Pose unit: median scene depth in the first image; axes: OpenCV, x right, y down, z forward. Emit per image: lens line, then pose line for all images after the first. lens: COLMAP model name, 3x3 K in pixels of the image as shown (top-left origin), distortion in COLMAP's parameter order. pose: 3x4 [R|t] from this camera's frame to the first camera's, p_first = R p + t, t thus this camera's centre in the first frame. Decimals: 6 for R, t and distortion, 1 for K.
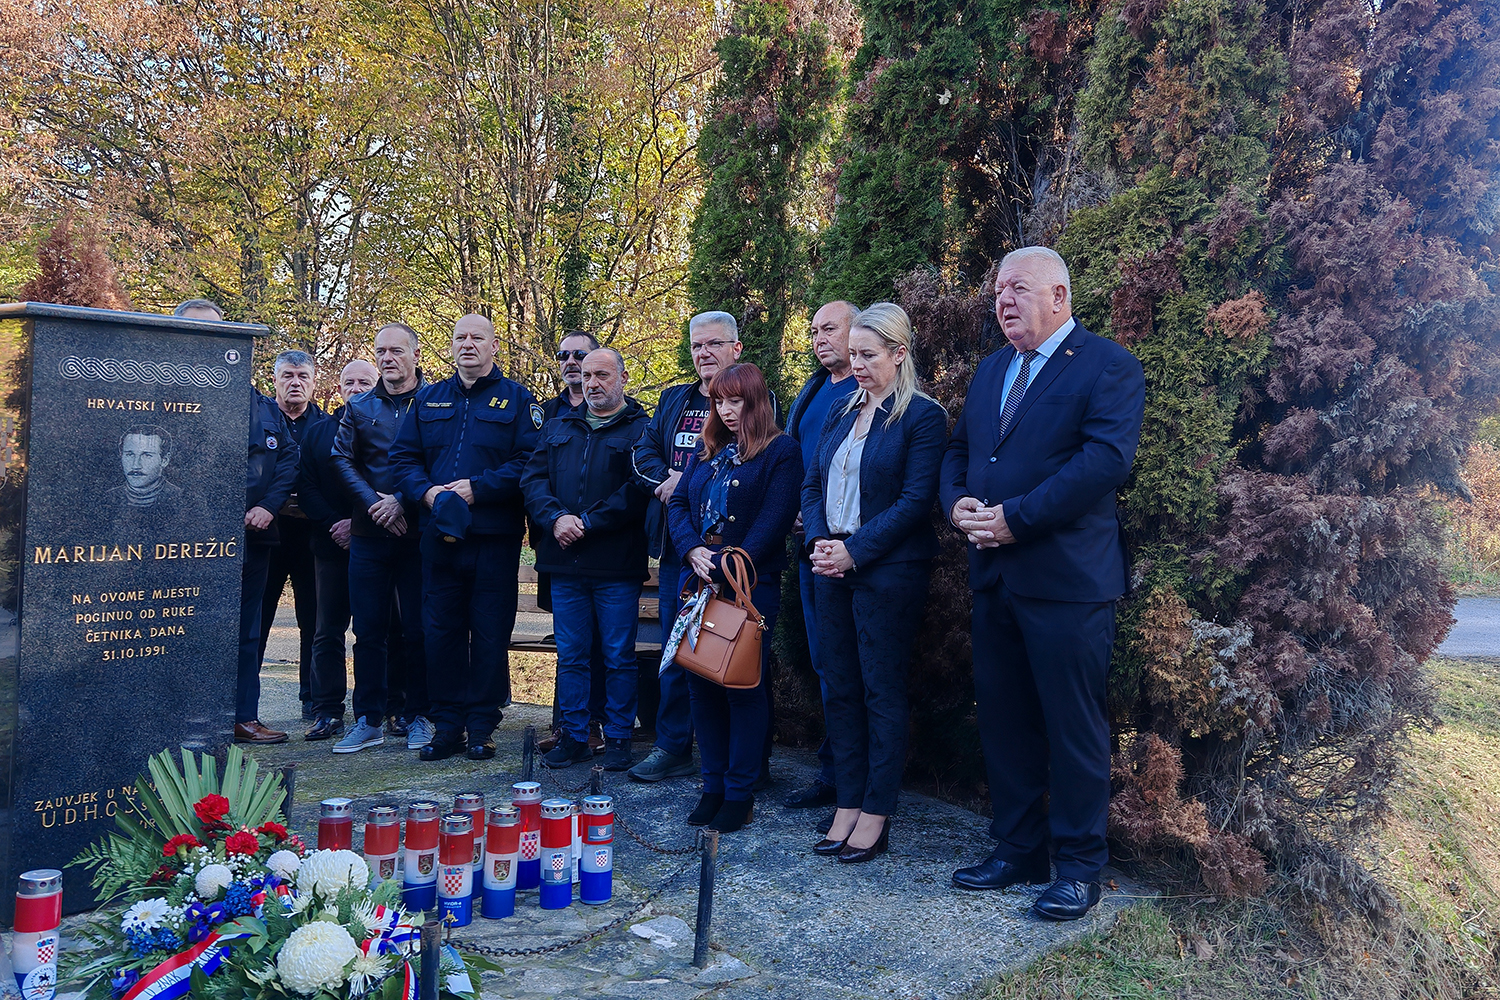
lens RADIAL K [[1294.7, 0, 814.5], [0, 1294.7, 456.3], [0, 0, 1]] dist [0.053741, -0.017366]
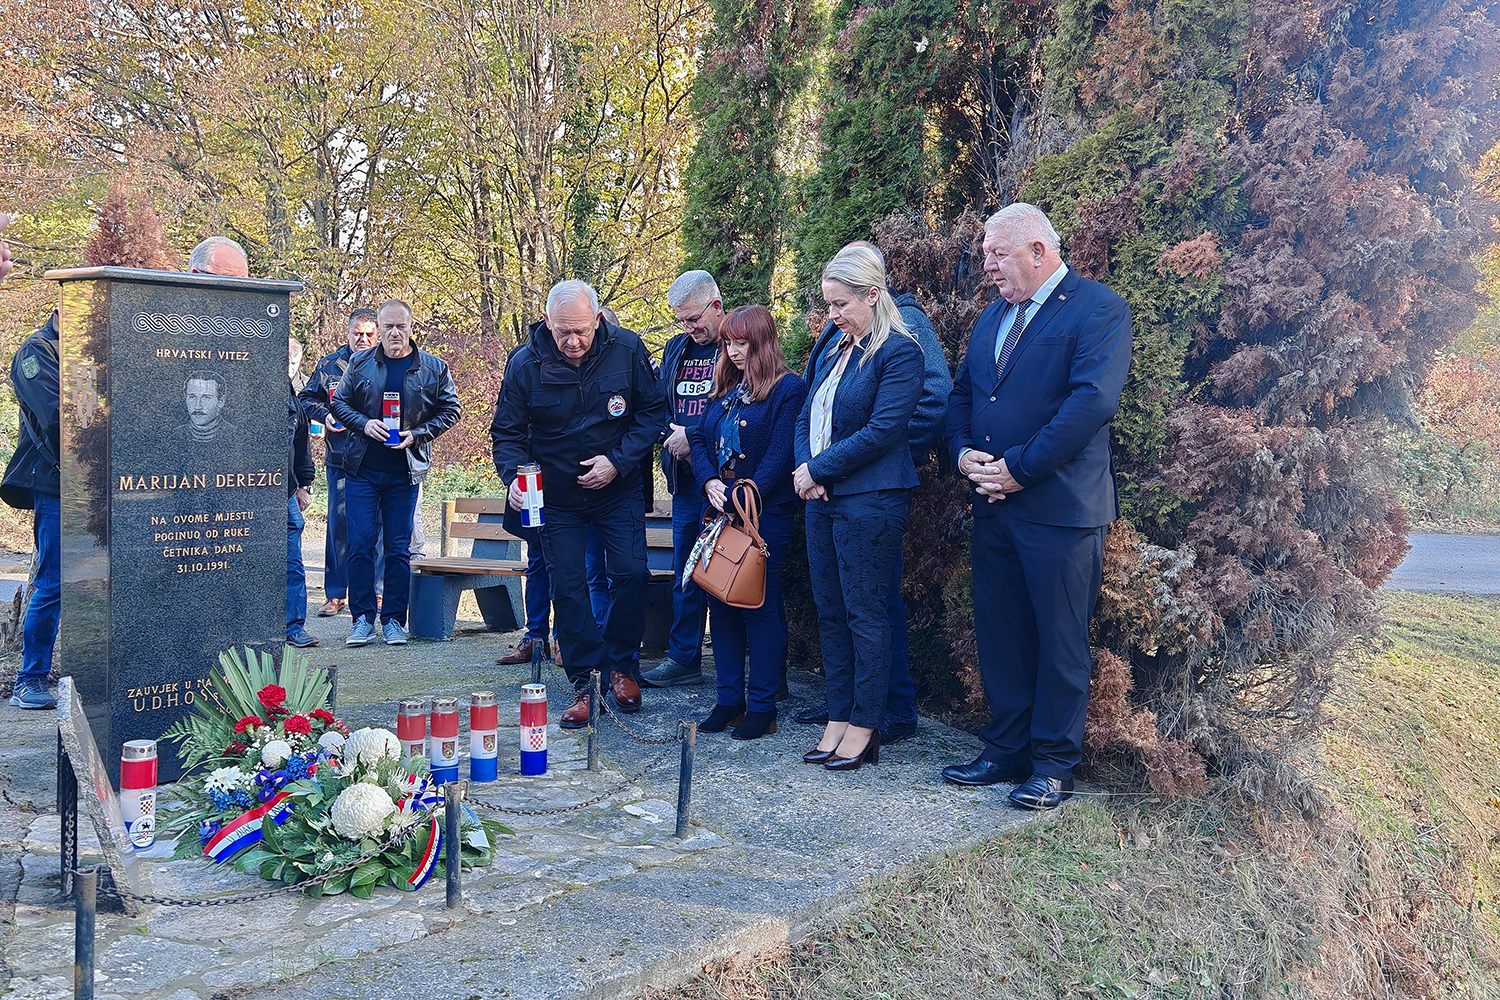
lens RADIAL K [[1294.7, 0, 699.2], [0, 1294.7, 491.4], [0, 0, 1]] dist [0.053741, -0.017366]
pose [[0.995282, -0.000681, -0.097020, 0.033019], [0.007860, 0.997255, 0.073632, 0.000534], [0.096703, -0.074047, 0.992555, -0.098517]]
